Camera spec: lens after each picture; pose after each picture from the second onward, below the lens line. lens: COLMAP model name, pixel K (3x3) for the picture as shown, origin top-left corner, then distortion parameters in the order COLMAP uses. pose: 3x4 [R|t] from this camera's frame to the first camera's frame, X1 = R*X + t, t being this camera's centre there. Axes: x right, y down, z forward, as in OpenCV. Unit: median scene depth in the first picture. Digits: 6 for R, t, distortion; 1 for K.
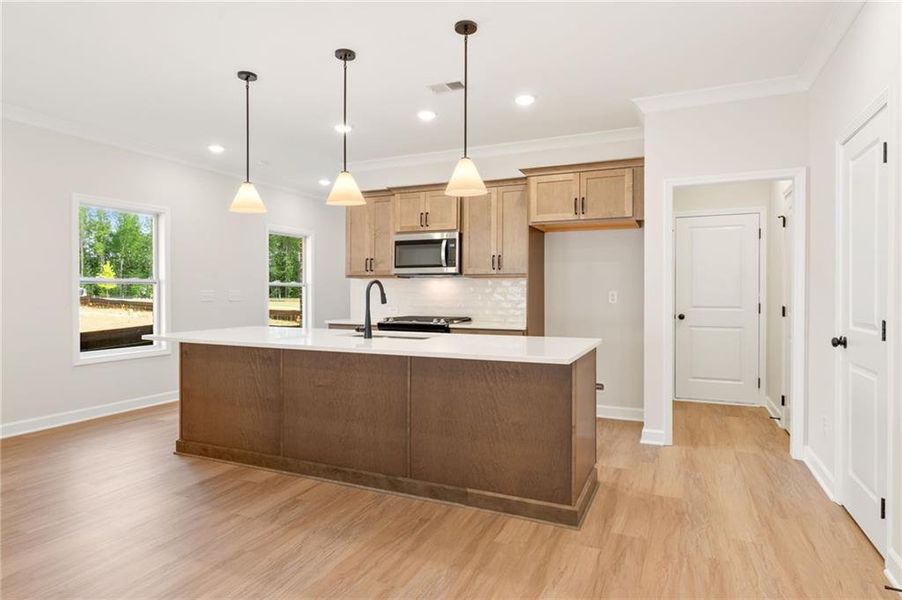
lens RADIAL K [[515.5, 0, 447.7], [0, 515.5, 297.0], [0, 0, 1]] dist [-0.000077, -0.000447]
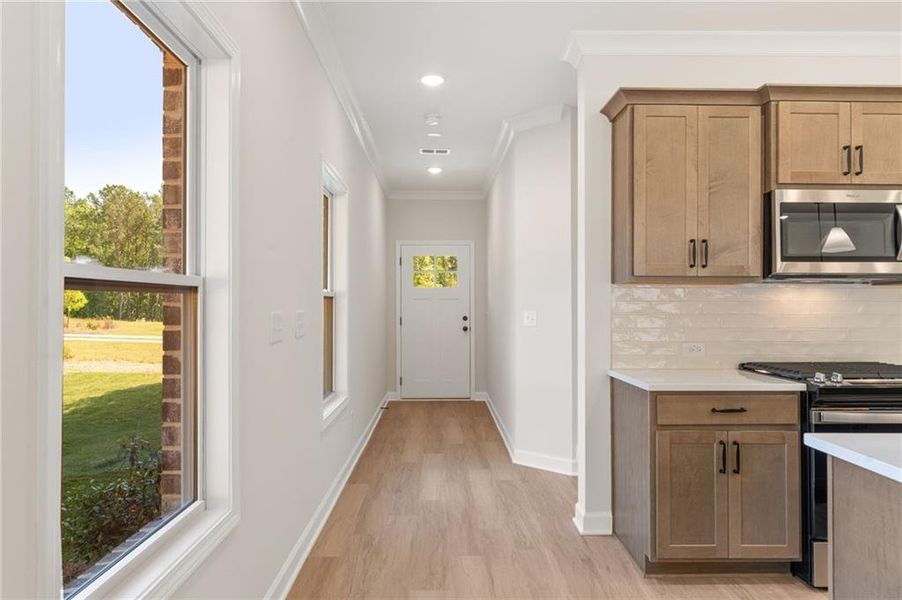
lens RADIAL K [[706.3, 0, 452.8], [0, 706.3, 297.5], [0, 0, 1]] dist [0.013344, 0.001765]
pose [[0.902193, 0.003436, 0.431319, -0.903578], [0.006021, 0.999771, -0.020560, -0.017930], [-0.431290, 0.021146, 0.901965, 0.786970]]
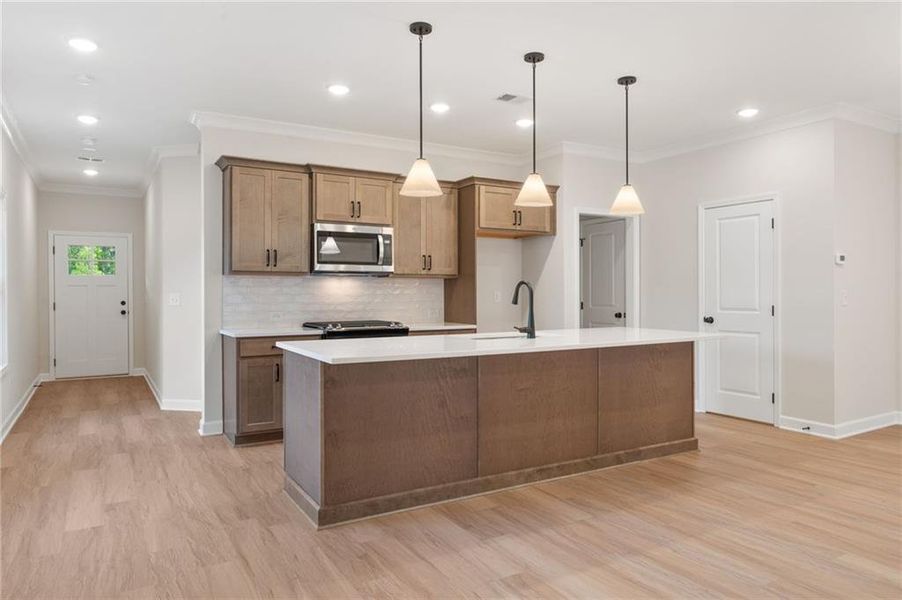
lens RADIAL K [[601.8, 0, 449.3], [0, 601.8, 296.3], [0, 0, 1]] dist [0.000016, 0.004548]
pose [[0.576521, -0.007510, 0.817048, -1.077634], [0.010602, 0.999942, 0.001711, -0.005701], [-0.817014, 0.007676, 0.576567, 0.394371]]
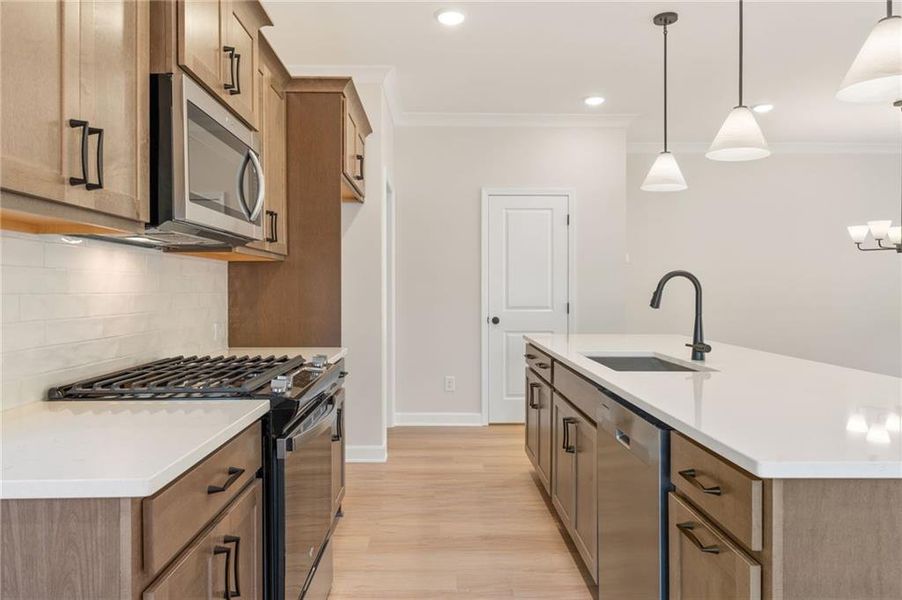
lens RADIAL K [[606.8, 0, 455.6], [0, 606.8, 296.3], [0, 0, 1]] dist [0.006892, 0.000413]
pose [[-0.434968, -0.011293, 0.900375, -0.641981], [0.009320, 0.999811, 0.017043, -0.014643], [-0.900398, 0.015804, -0.434780, 1.423108]]
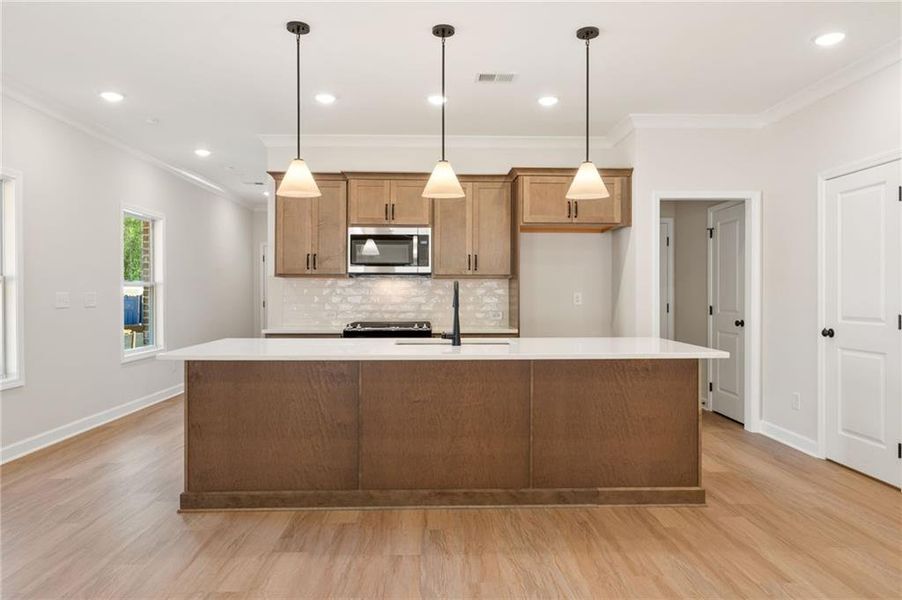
lens RADIAL K [[601.8, 0, 448.1], [0, 601.8, 295.9], [0, 0, 1]] dist [0.000016, 0.004548]
pose [[0.897848, -0.002586, 0.440297, -0.561303], [0.004899, 0.999980, -0.004115, -0.002684], [-0.440278, 0.005852, 0.897843, 0.046816]]
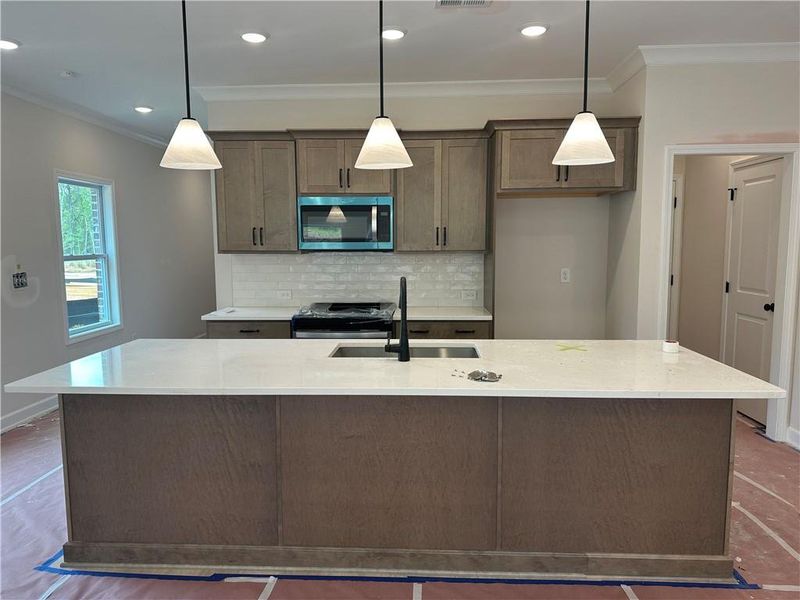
lens RADIAL K [[558.9, 0, 394.7], [0, 558.9, 307.0], [0, 0, 1]] dist [0.049142, -0.056569]
pose [[0.930598, -0.050127, 0.362595, -0.389642], [0.011757, 0.994161, 0.107265, -0.067763], [-0.365855, -0.095557, 0.925753, 0.267130]]
